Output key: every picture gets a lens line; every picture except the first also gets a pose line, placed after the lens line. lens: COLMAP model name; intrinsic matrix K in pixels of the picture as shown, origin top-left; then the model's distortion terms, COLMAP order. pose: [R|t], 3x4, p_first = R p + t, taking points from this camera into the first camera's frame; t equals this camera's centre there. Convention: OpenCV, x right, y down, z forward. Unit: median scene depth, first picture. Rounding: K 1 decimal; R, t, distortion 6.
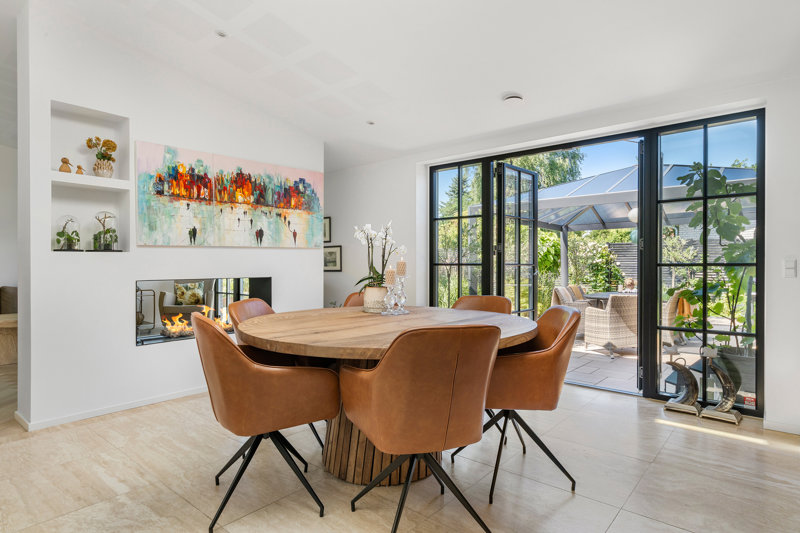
lens RADIAL K [[448.1, 0, 400.0], [0, 448.1, 266.5], [0, 0, 1]] dist [0.004401, 0.000774]
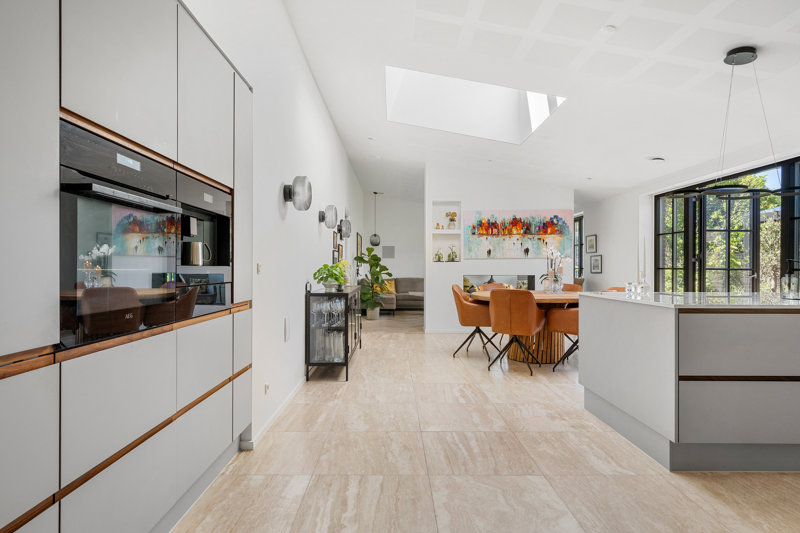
lens RADIAL K [[426.0, 0, 400.0], [0, 426.0, 266.5], [0, 0, 1]] dist [-0.000229, -0.000228]
pose [[0.669920, 0.000512, -0.742433, 0.645916], [-0.007710, 0.999951, -0.006267, 0.004181], [0.742393, 0.009922, 0.669891, -0.533687]]
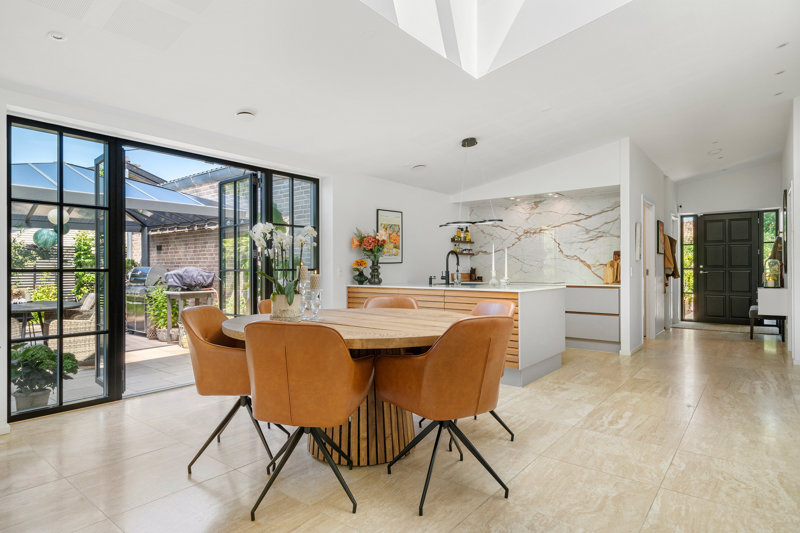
lens RADIAL K [[448.1, 0, 400.0], [0, 448.1, 266.5], [0, 0, 1]] dist [0.004401, 0.000774]
pose [[-0.045075, 0.005265, 0.998970, -0.919088], [0.010182, 0.999937, -0.004811, -0.004413], [-0.998932, 0.009955, -0.045126, 0.758629]]
